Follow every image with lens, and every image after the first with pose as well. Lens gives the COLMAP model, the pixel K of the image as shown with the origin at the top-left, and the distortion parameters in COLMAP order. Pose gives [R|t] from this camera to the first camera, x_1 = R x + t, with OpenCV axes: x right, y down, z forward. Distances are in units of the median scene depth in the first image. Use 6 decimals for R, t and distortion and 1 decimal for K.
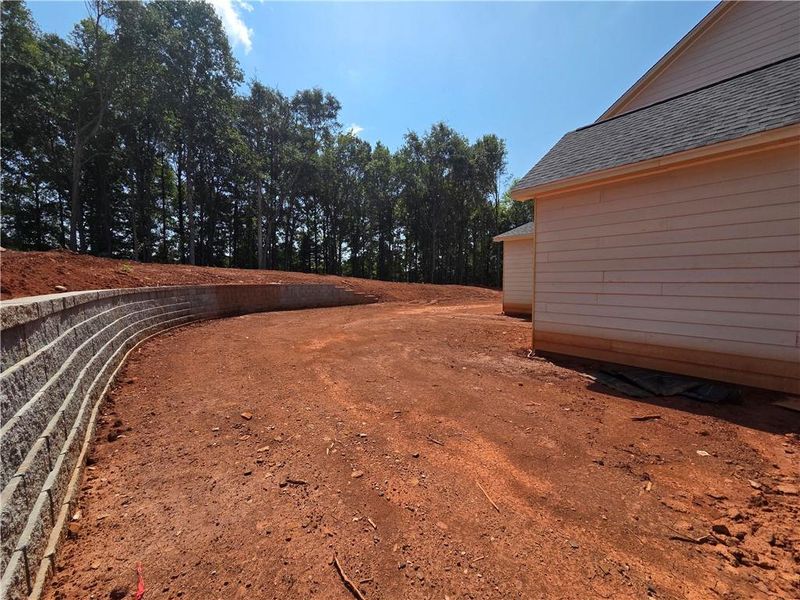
lens RADIAL K [[329.6, 0, 400.0], [0, 329.6, 300.0], [0, 0, 1]] dist [-0.000330, 0.000131]
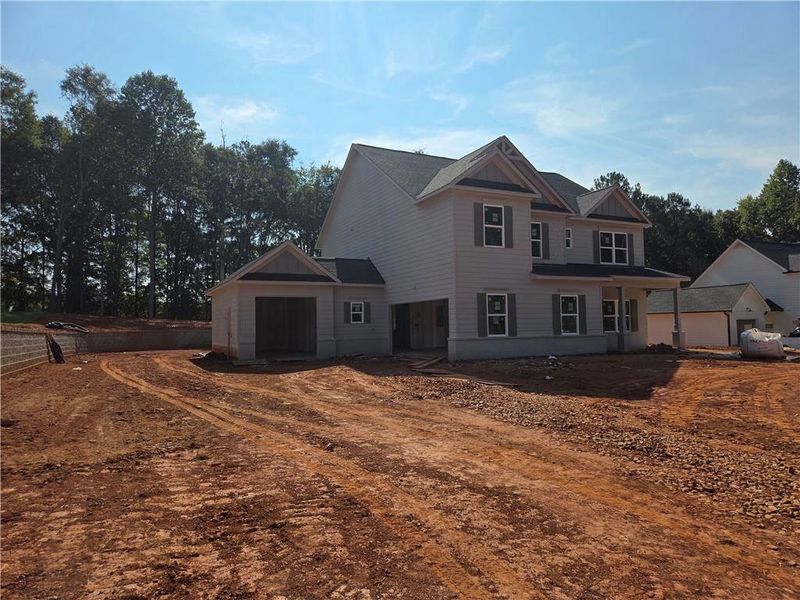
lens RADIAL K [[526.1, 0, 412.9], [0, 526.1, 294.2], [0, 0, 1]] dist [0.127297, -0.123014]
pose [[0.982448, -0.024588, -0.184912, 0.373396], [0.002787, 0.993099, -0.117246, 0.025794], [0.186518, 0.114673, 0.975736, -0.381506]]
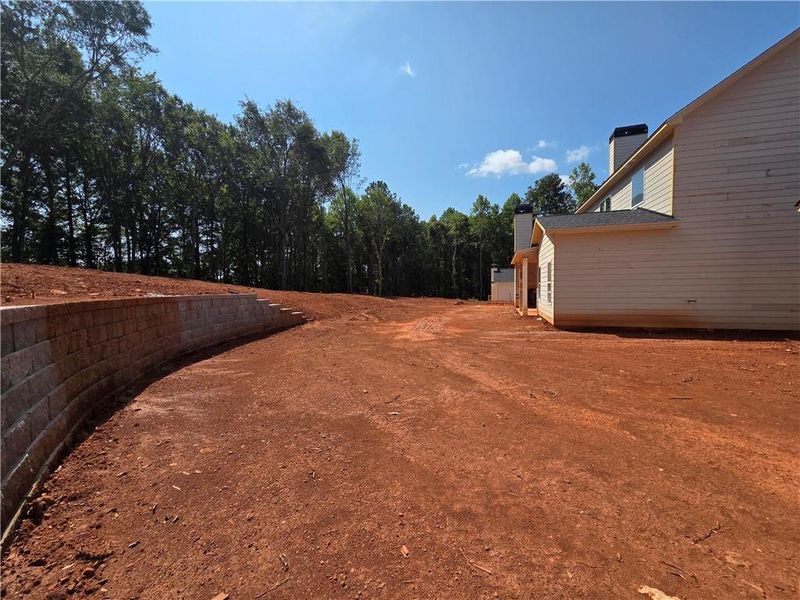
lens RADIAL K [[329.6, 0, 400.0], [0, 329.6, 300.0], [0, 0, 1]] dist [-0.000330, 0.000131]
pose [[0.835788, -0.021531, 0.548630, -0.108727], [0.037685, 0.999124, -0.018200, -0.007359], [-0.547758, 0.035886, 0.835867, 0.163635]]
